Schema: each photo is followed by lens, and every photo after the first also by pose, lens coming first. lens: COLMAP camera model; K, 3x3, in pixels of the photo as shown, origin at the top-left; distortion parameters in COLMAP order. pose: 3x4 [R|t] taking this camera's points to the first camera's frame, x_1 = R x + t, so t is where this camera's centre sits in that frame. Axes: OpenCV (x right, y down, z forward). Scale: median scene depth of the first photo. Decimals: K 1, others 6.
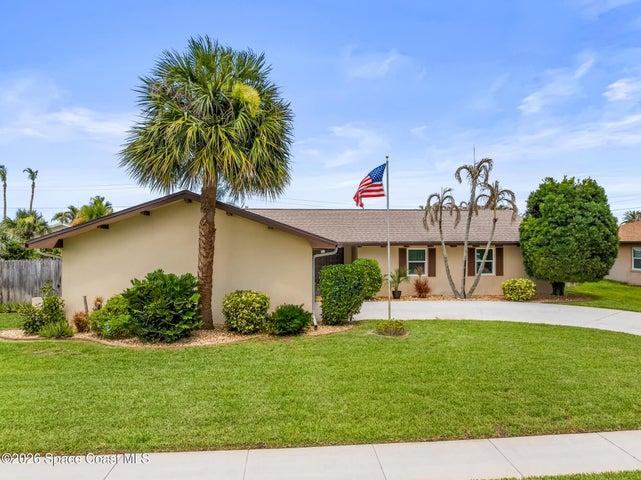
lens RADIAL K [[446.6, 0, 341.8], [0, 446.6, 242.4], [0, 0, 1]] dist [0.004590, 0.001376]
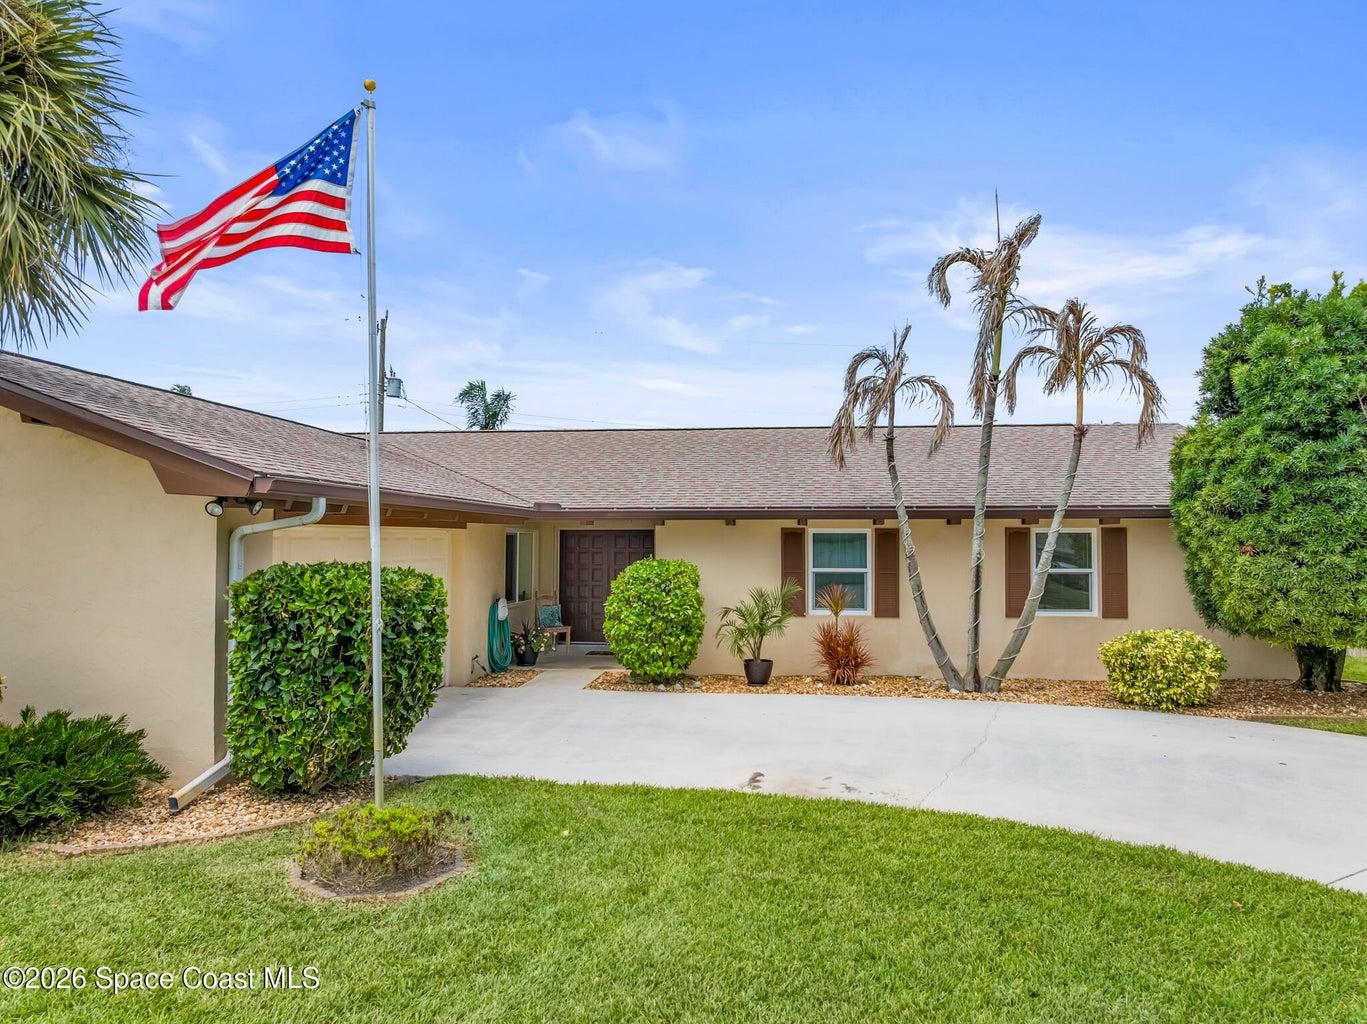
lens RADIAL K [[946.8, 0, 657.4], [0, 946.8, 506.6], [0, 0, 1]] dist [-0.027801, 0.002928]
pose [[0.978097, -0.003232, -0.208124, 0.197555], [-0.003596, 0.999468, -0.032419, 0.021792], [0.208118, 0.032457, 0.977565, 0.327858]]
